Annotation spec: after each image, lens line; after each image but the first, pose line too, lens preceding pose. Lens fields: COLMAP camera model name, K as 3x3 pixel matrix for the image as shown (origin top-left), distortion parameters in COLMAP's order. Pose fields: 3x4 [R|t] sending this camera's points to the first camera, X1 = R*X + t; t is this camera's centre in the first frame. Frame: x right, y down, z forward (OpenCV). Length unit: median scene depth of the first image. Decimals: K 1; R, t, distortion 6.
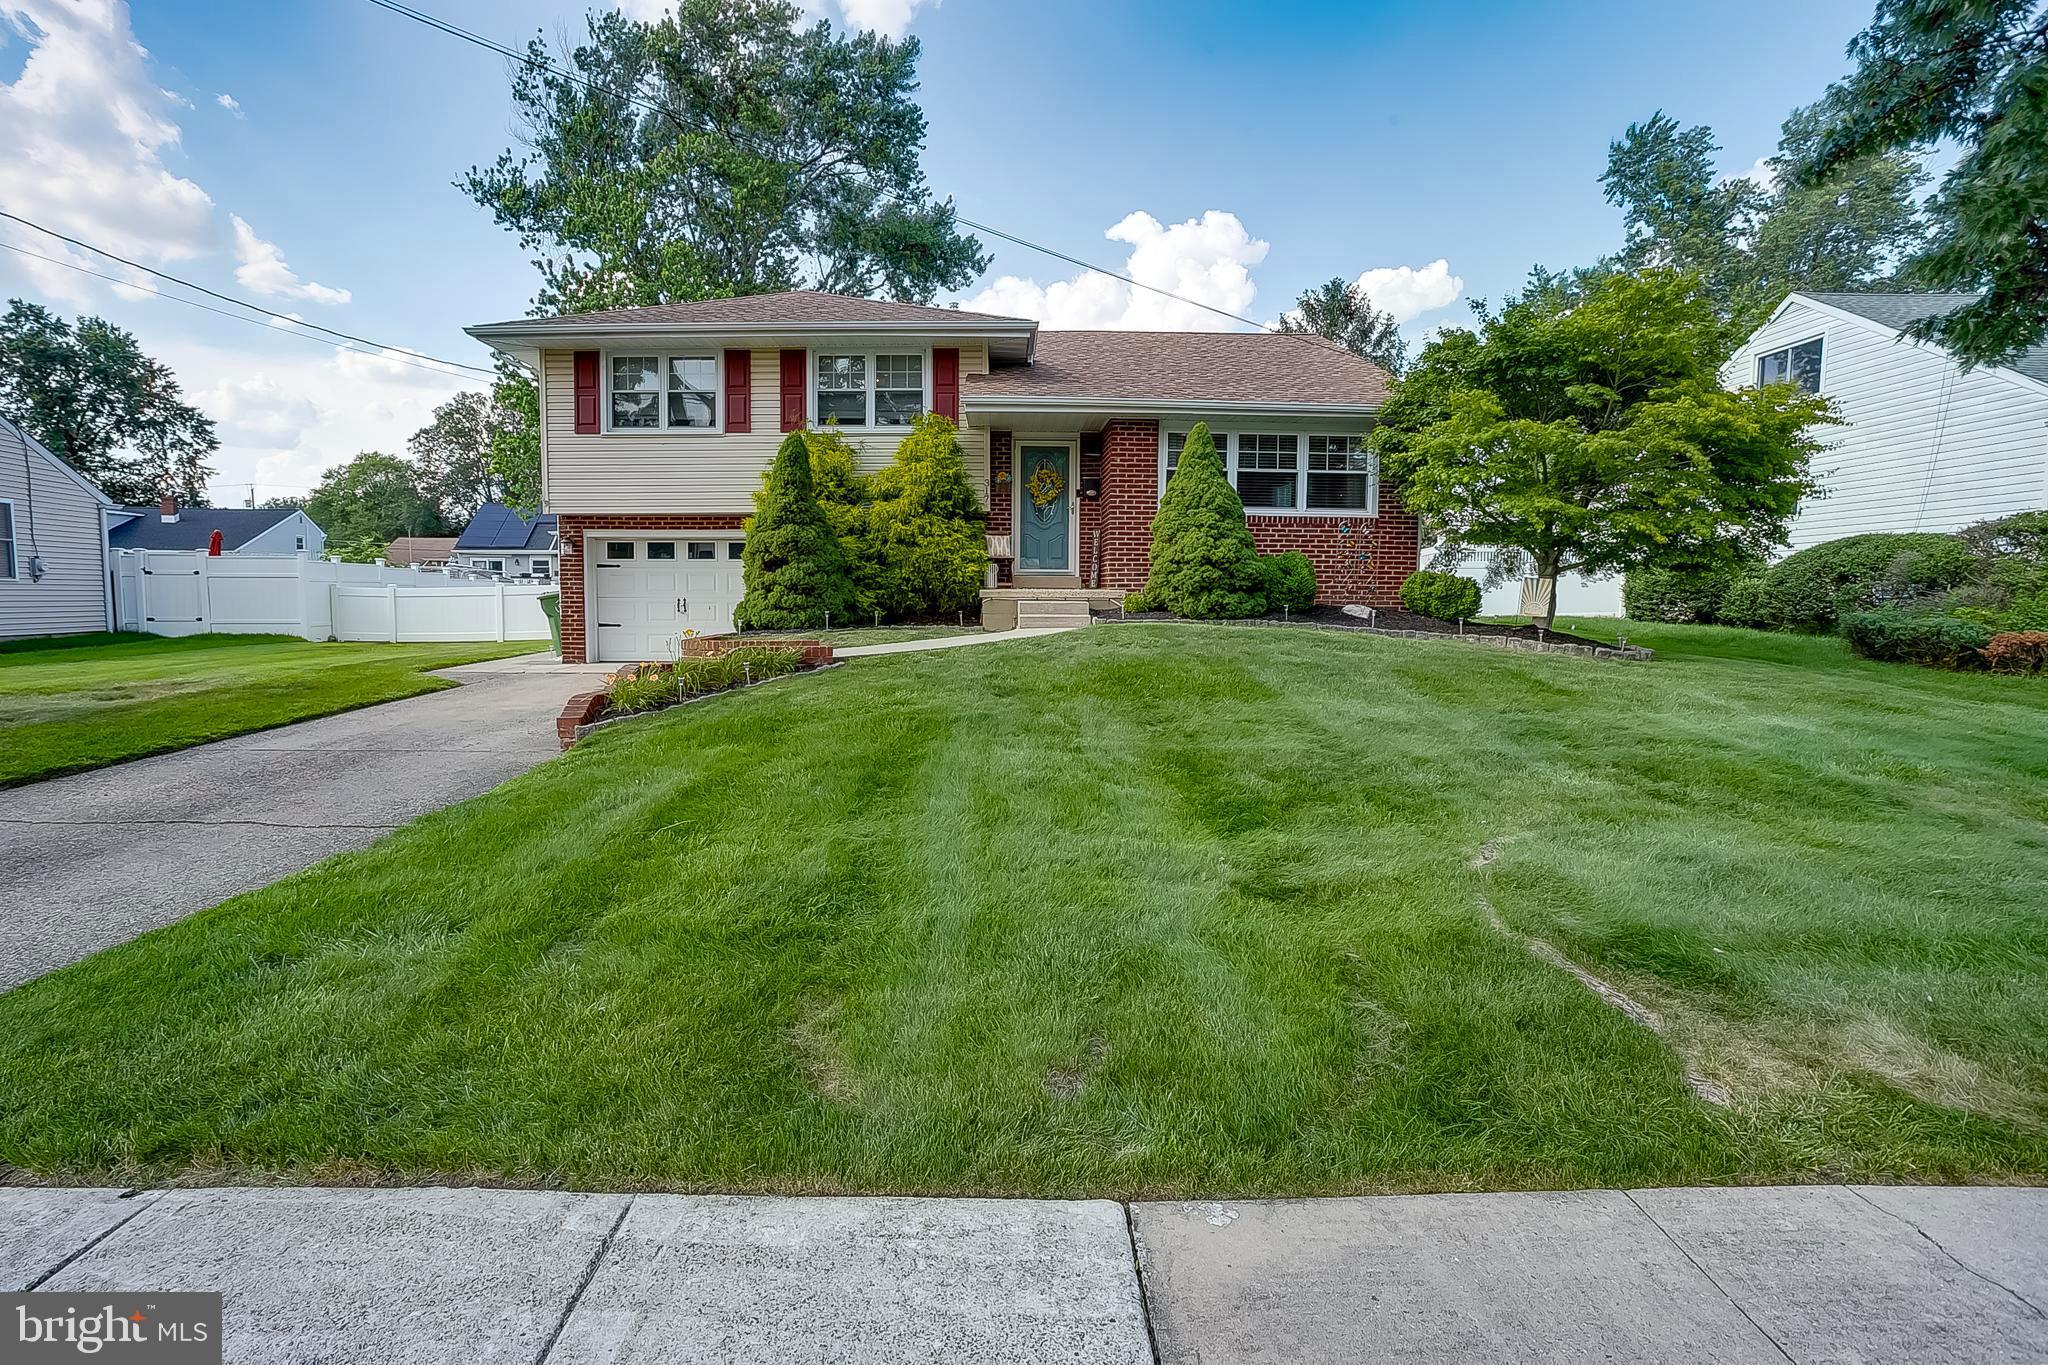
lens RADIAL K [[1033.4, 0, 1000.0], [0, 1033.4, 667.7], [0, 0, 1]] dist [-0.063354, 0.036811]
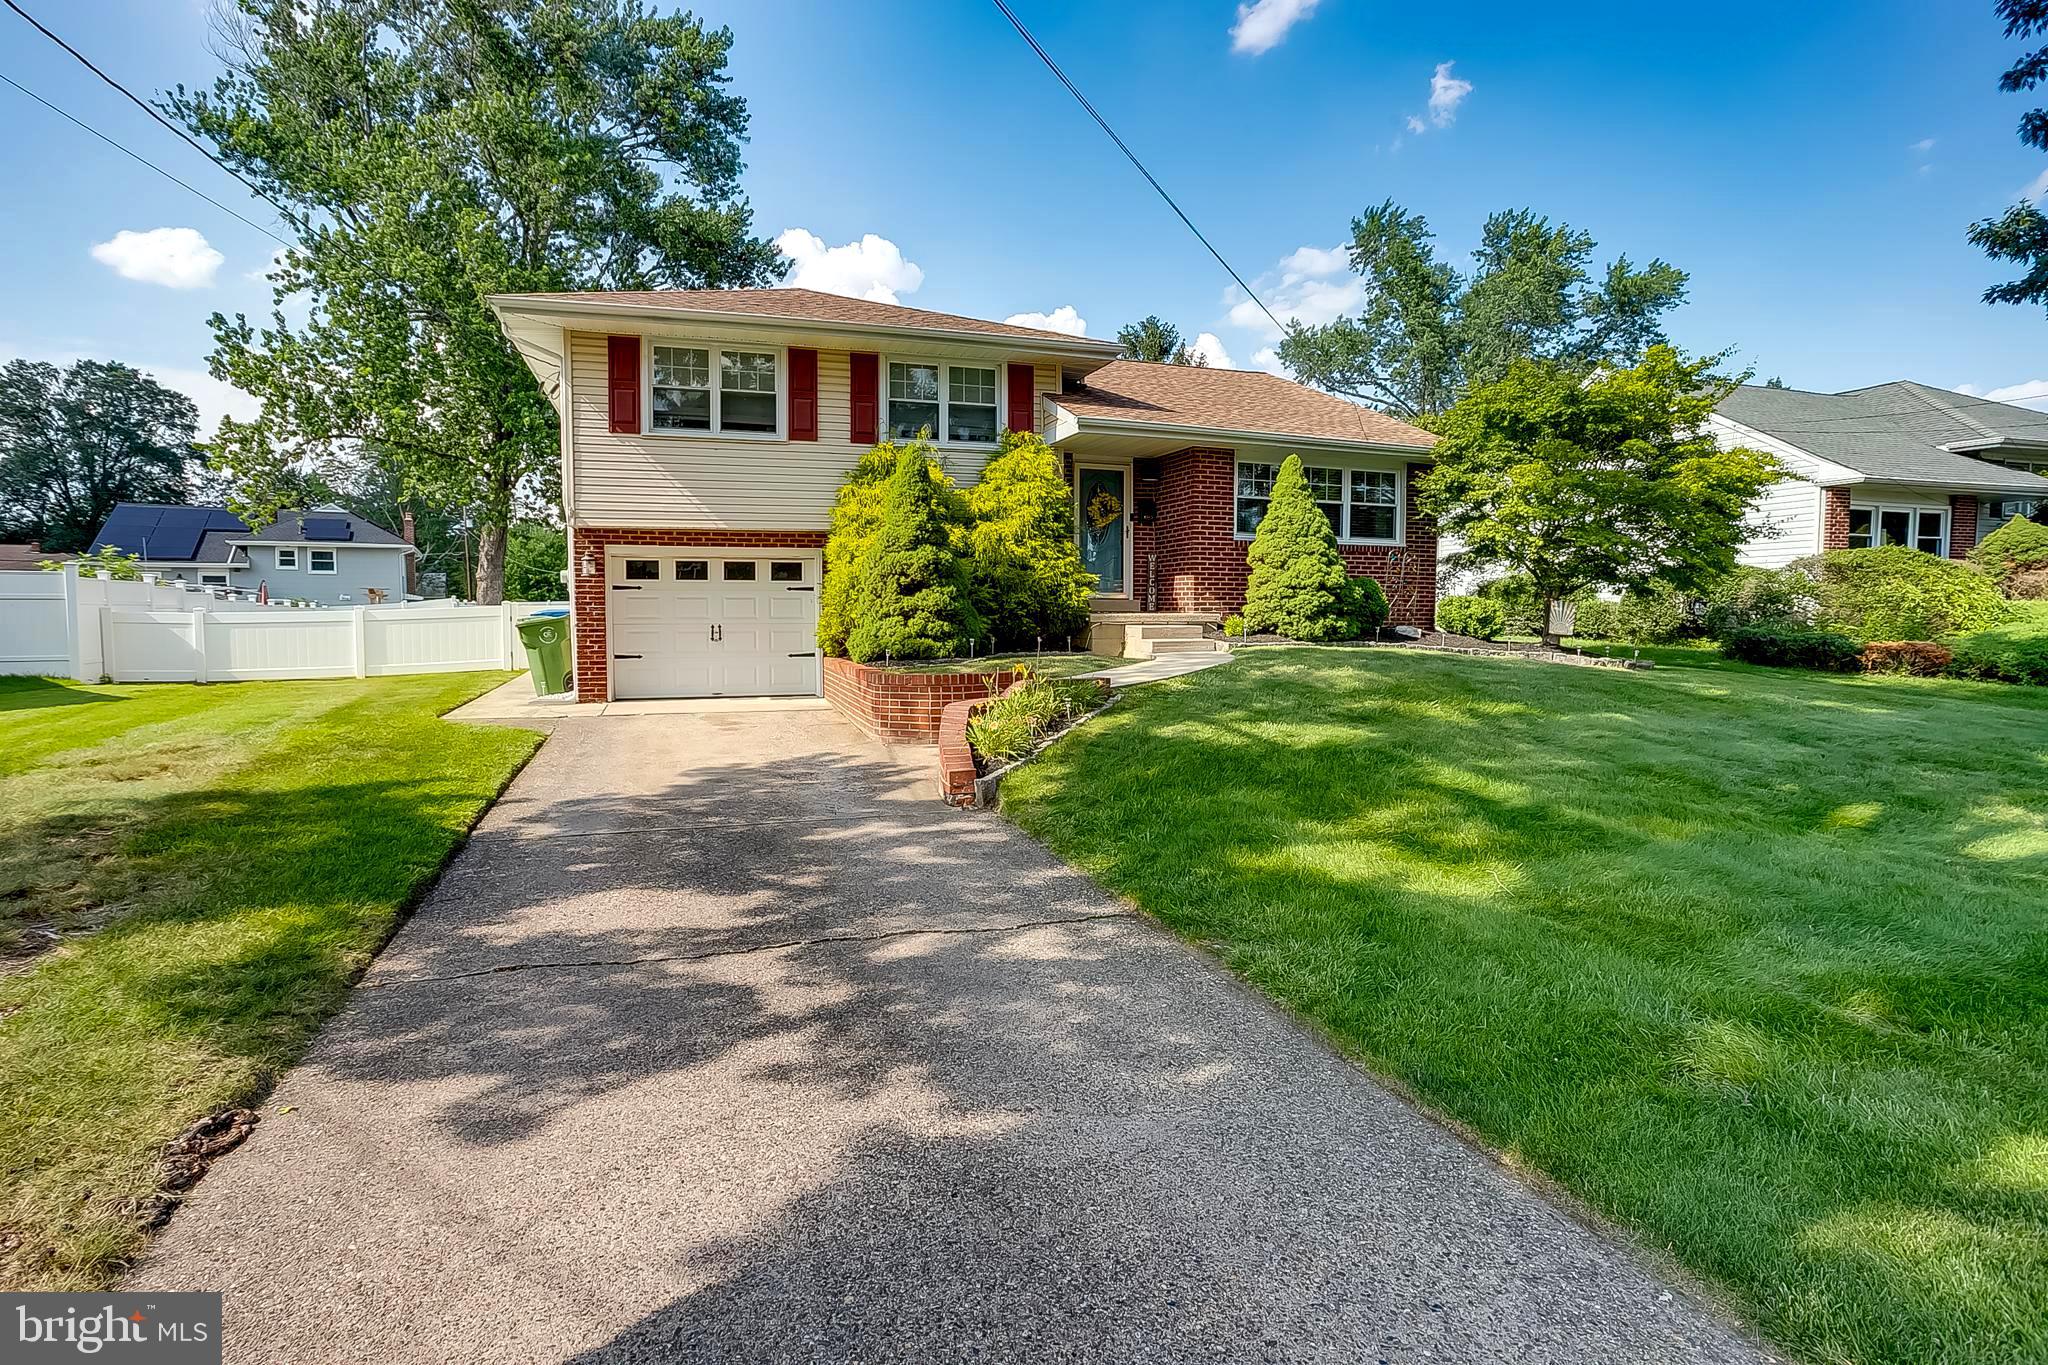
lens RADIAL K [[1033.4, 0, 1000.0], [0, 1033.4, 667.7], [0, 0, 1]] dist [-0.063354, 0.036811]
pose [[0.945438, -0.022998, 0.324990, -0.390239], [0.027928, 0.999555, -0.010515, -0.015600], [-0.324603, 0.019018, 0.945659, 0.092642]]
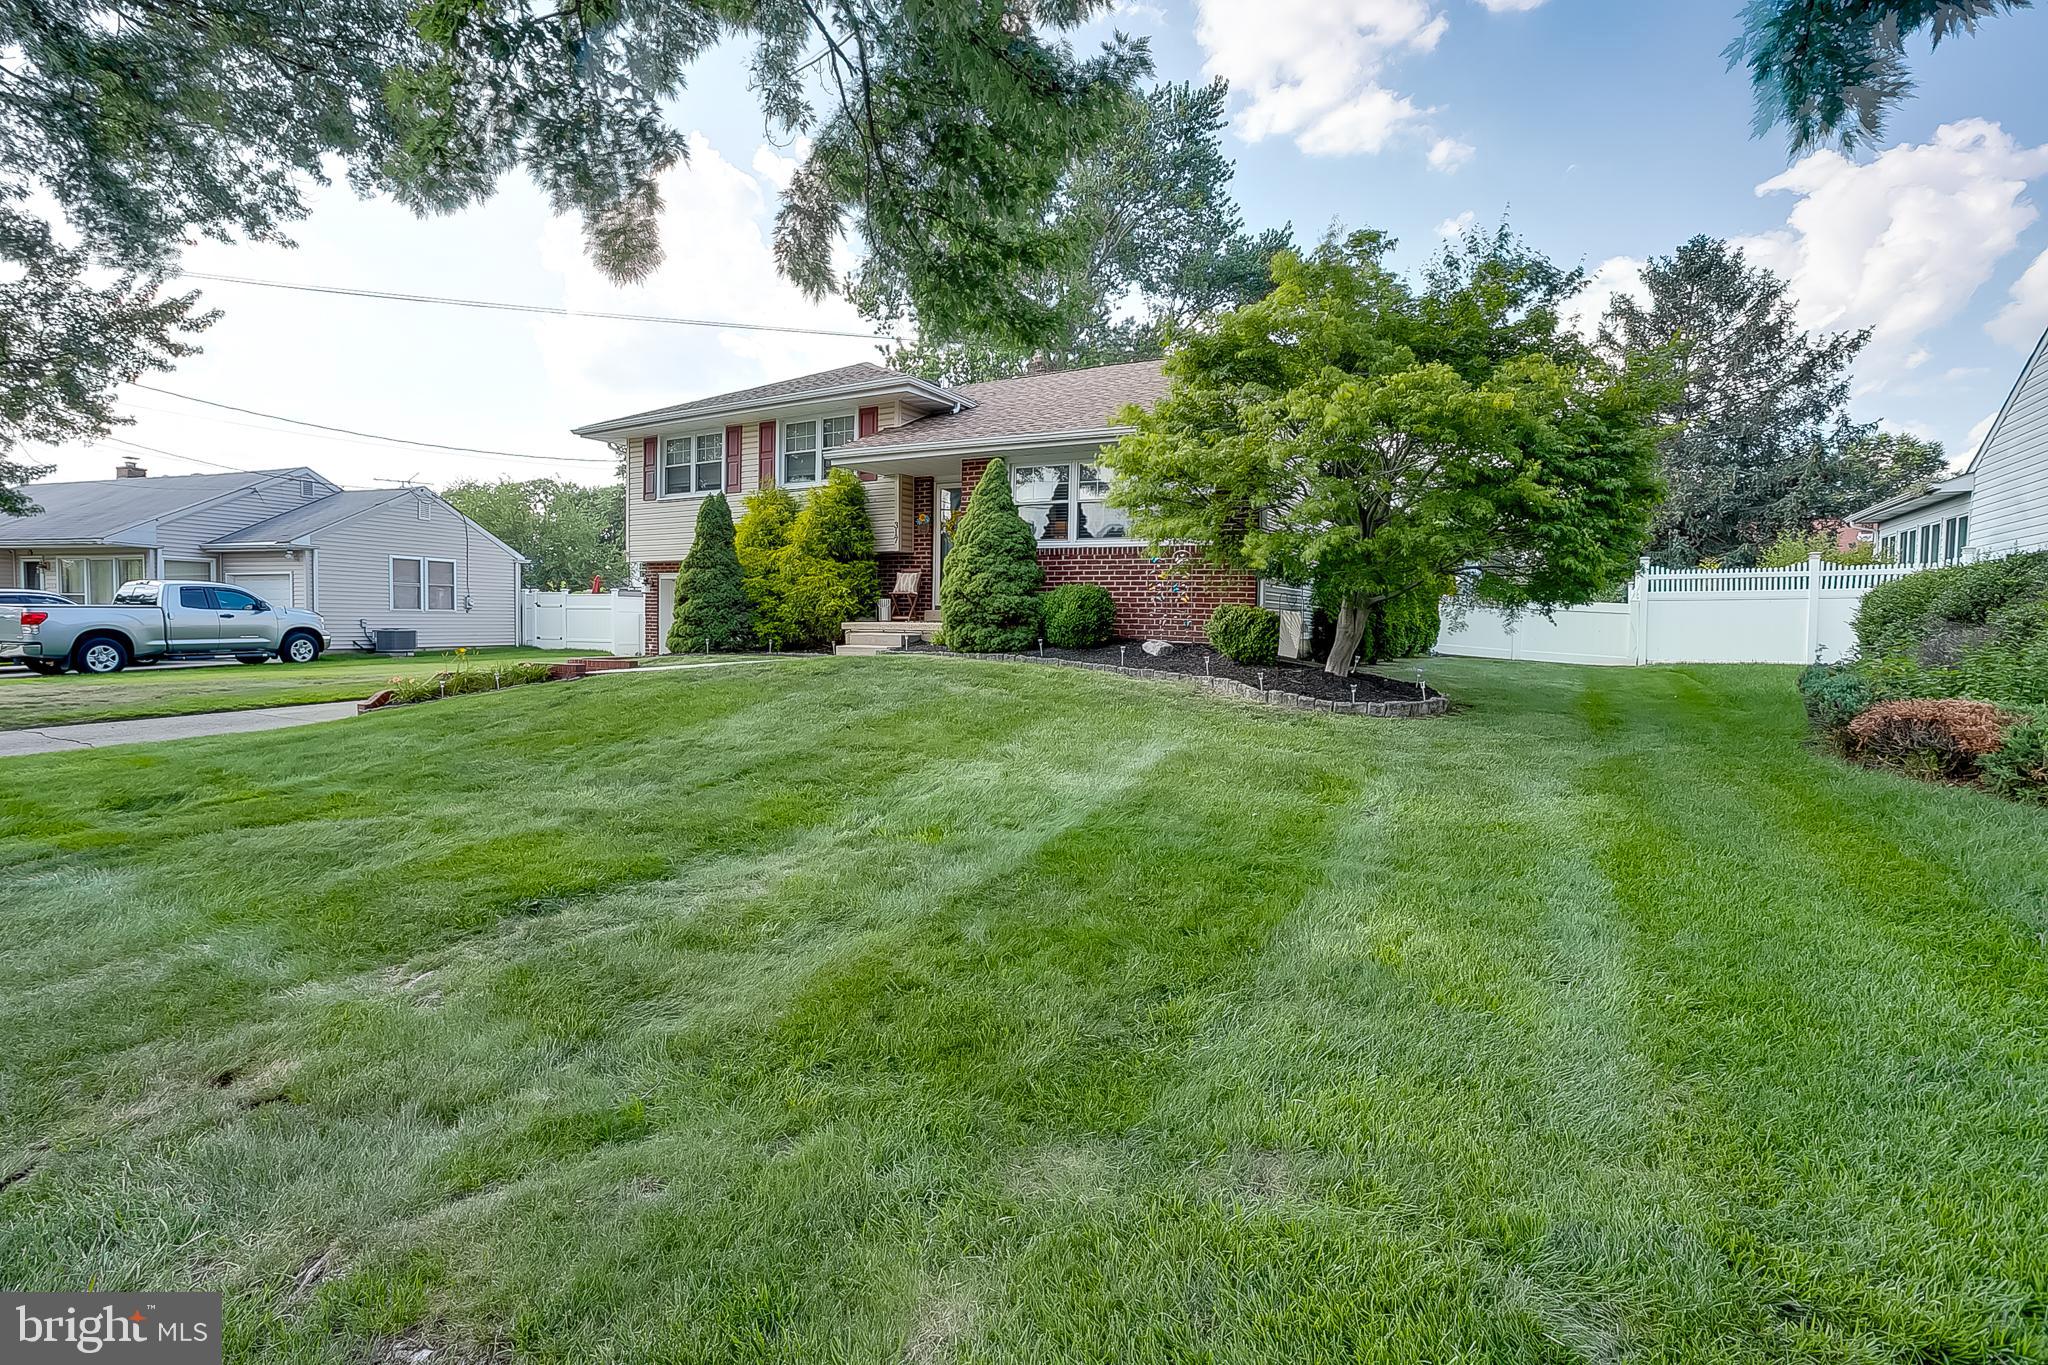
lens RADIAL K [[1033.4, 0, 1000.0], [0, 1033.4, 667.7], [0, 0, 1]] dist [-0.063354, 0.036811]
pose [[0.849416, 0.029975, -0.526871, 0.666997], [-0.045638, 0.998818, -0.016751, -0.014202], [0.525746, 0.038273, 0.849780, 0.130616]]
